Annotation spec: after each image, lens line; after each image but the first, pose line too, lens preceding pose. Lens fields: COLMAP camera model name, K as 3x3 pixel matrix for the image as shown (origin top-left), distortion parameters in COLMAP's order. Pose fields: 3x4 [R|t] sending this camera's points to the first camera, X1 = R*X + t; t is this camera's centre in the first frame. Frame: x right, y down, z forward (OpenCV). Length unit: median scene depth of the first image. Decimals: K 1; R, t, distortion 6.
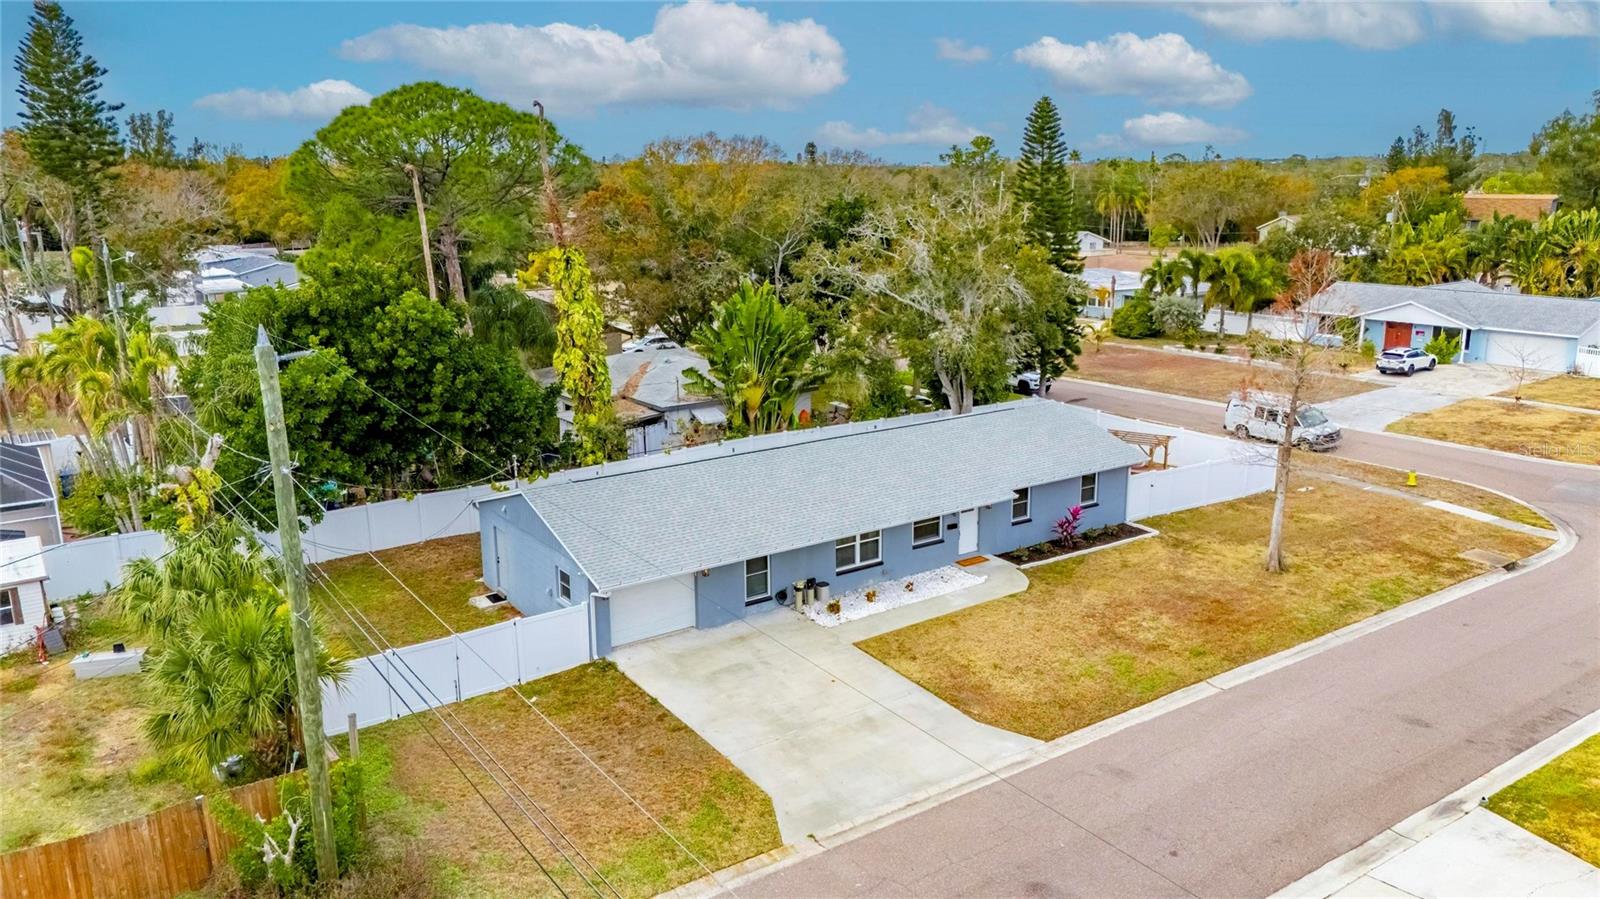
lens RADIAL K [[1175.4, 0, 805.6], [0, 1175.4, 444.5], [0, 0, 1]] dist [0.076485, -0.084216]
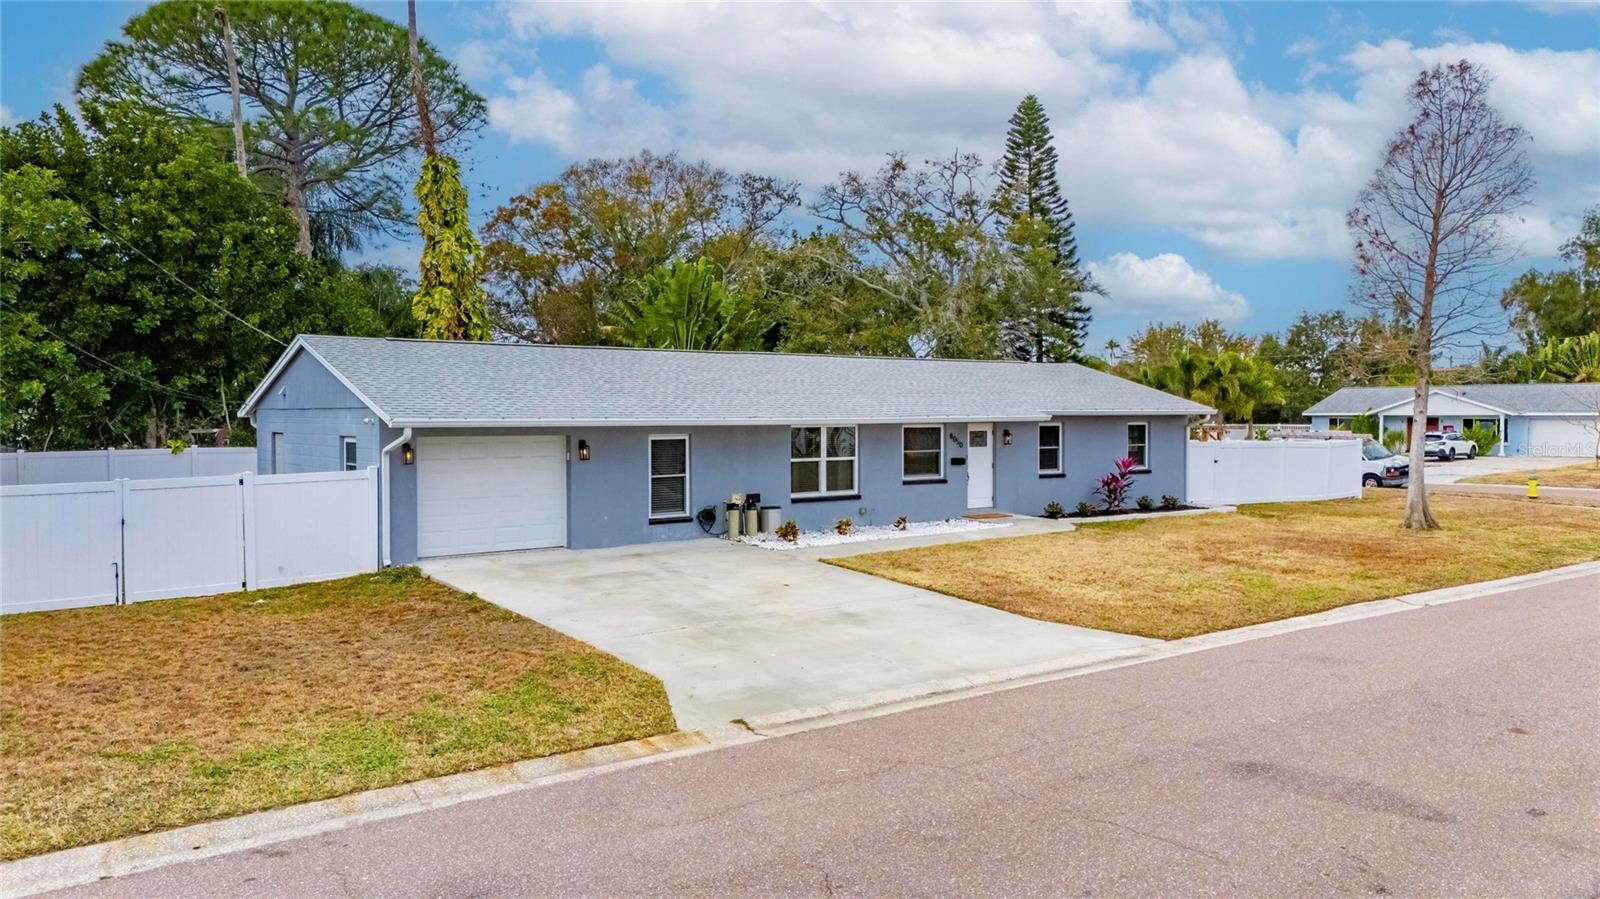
lens RADIAL K [[1175.4, 0, 805.6], [0, 1175.4, 444.5], [0, 0, 1]] dist [0.076485, -0.084216]
pose [[0.999205, 0.005951, 0.039428, 0.007674], [0.002135, 0.979398, -0.201930, 0.203290], [-0.039817, 0.201854, 0.978606, 0.329068]]
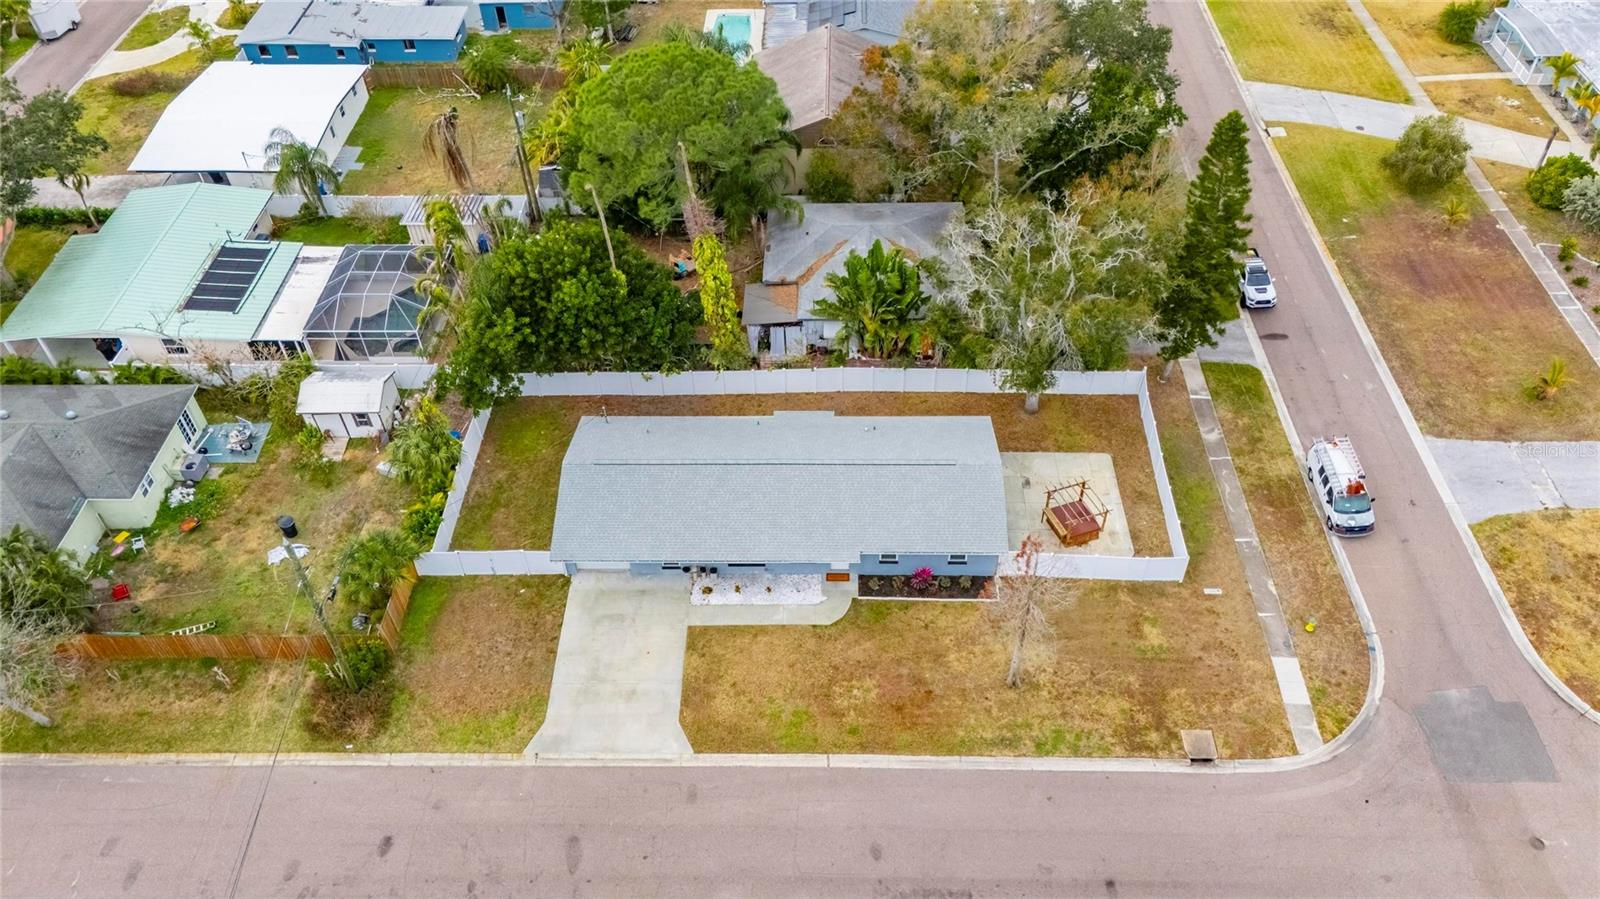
lens RADIAL K [[1175.4, 0, 805.6], [0, 1175.4, 444.5], [0, 0, 1]] dist [0.076485, -0.084216]
pose [[0.804497, 0.408076, -0.431578, 0.703110], [-0.117226, 0.821410, 0.558161, -0.890452], [0.582274, -0.398447, 0.708659, -0.010825]]
